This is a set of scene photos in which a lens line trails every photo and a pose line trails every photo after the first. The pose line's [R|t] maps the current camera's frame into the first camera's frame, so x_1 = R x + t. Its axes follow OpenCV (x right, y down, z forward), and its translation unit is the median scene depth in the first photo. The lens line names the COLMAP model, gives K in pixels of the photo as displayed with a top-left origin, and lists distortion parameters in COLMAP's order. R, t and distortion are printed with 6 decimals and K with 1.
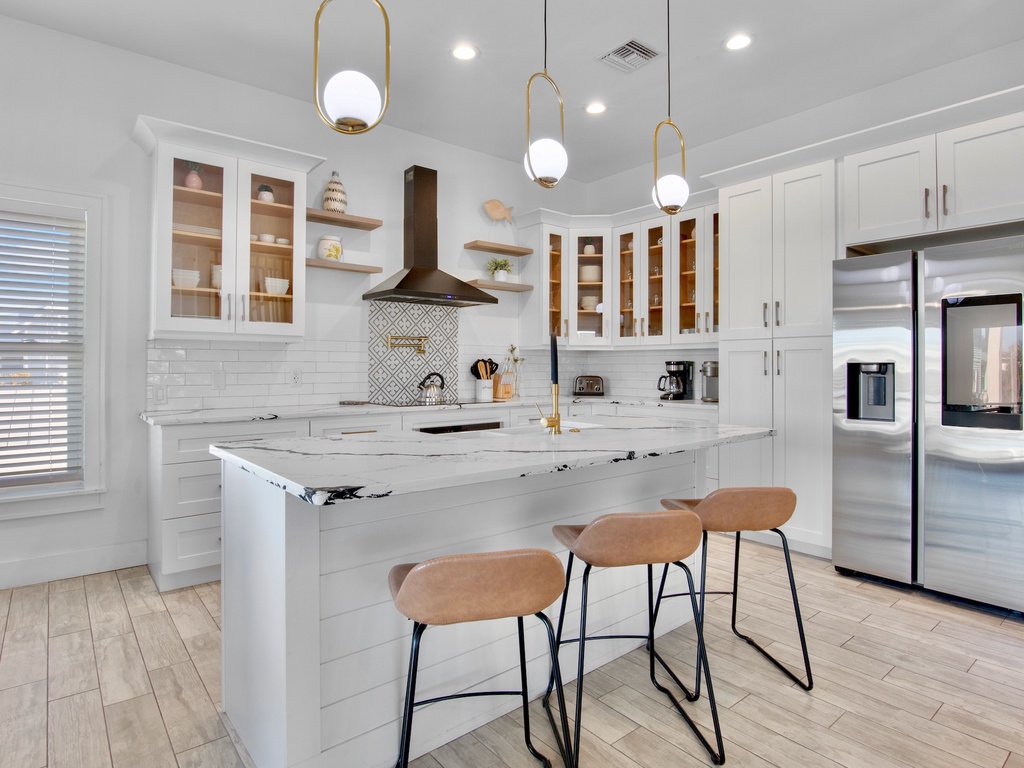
lens RADIAL K [[568.6, 0, 507.4], [0, 568.6, 364.8], [0, 0, 1]] dist [-0.015286, -0.000629]
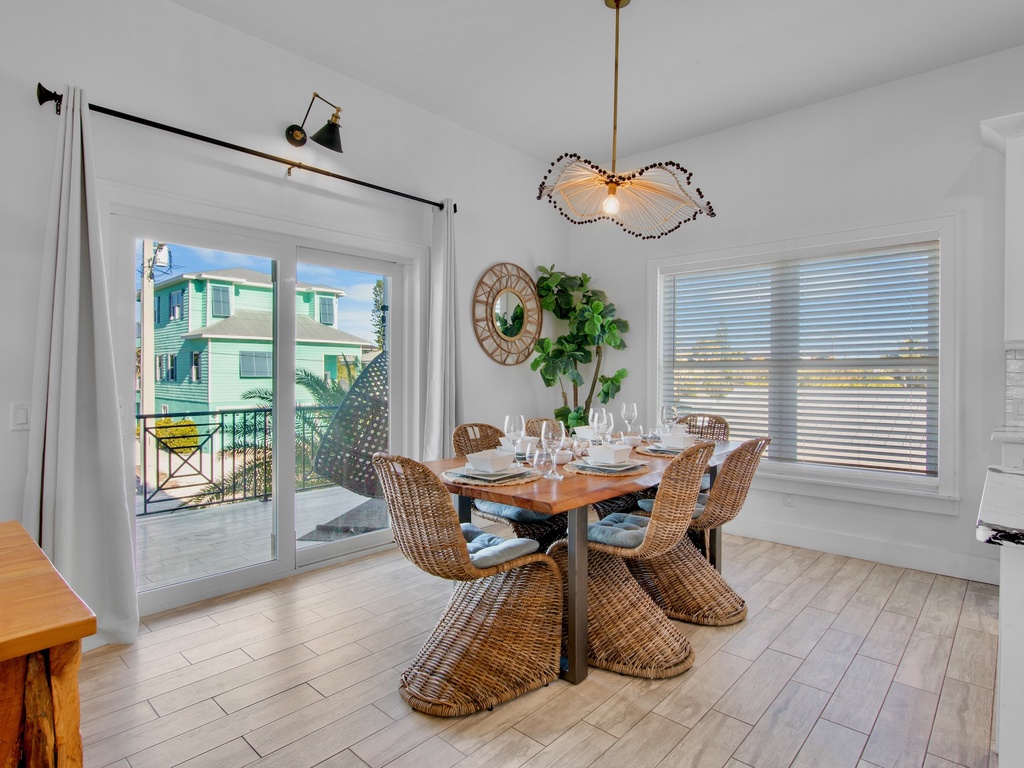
lens RADIAL K [[561.1, 0, 512.0], [0, 561.1, 384.0], [0, 0, 1]] dist [-0.021695, -0.000258]
pose [[0.151778, 0.017960, -0.988251, 0.160269], [0.003716, 0.999817, 0.018741, -0.009334], [0.988408, -0.006517, 0.151683, 0.045118]]
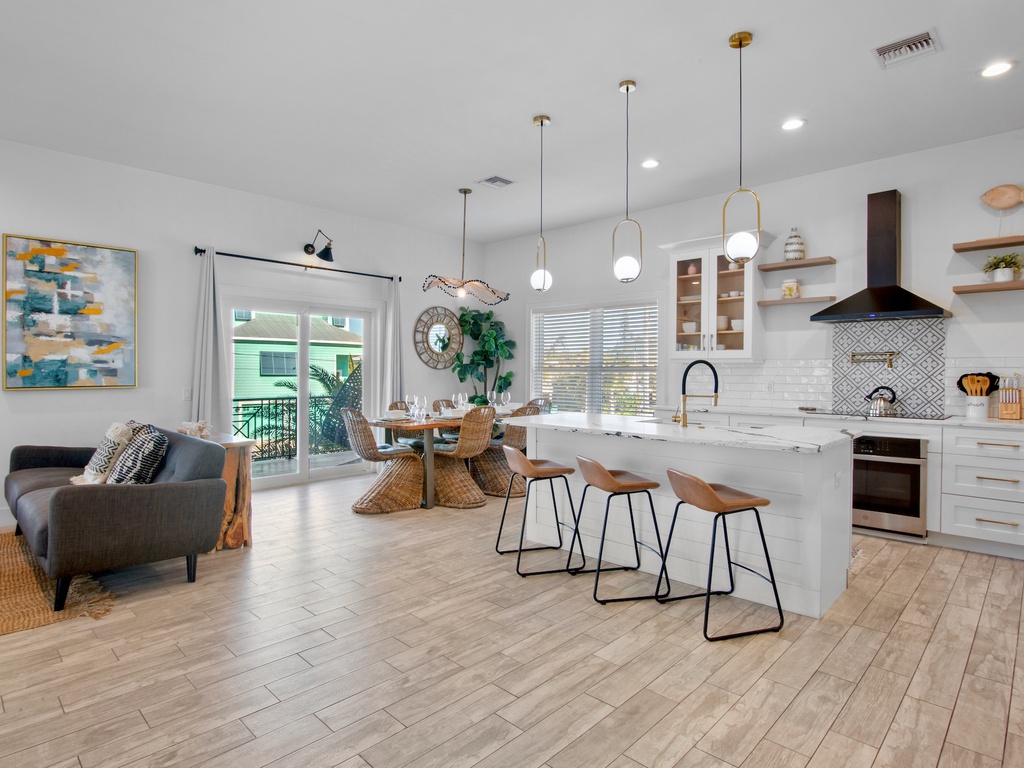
lens RADIAL K [[561.1, 0, 512.0], [0, 561.1, 384.0], [0, 0, 1]] dist [-0.021695, -0.000258]
pose [[0.129009, 0.022041, -0.991398, 1.072842], [0.002002, 0.999745, 0.022487, -0.020407], [0.991641, -0.004886, 0.128932, 0.249010]]
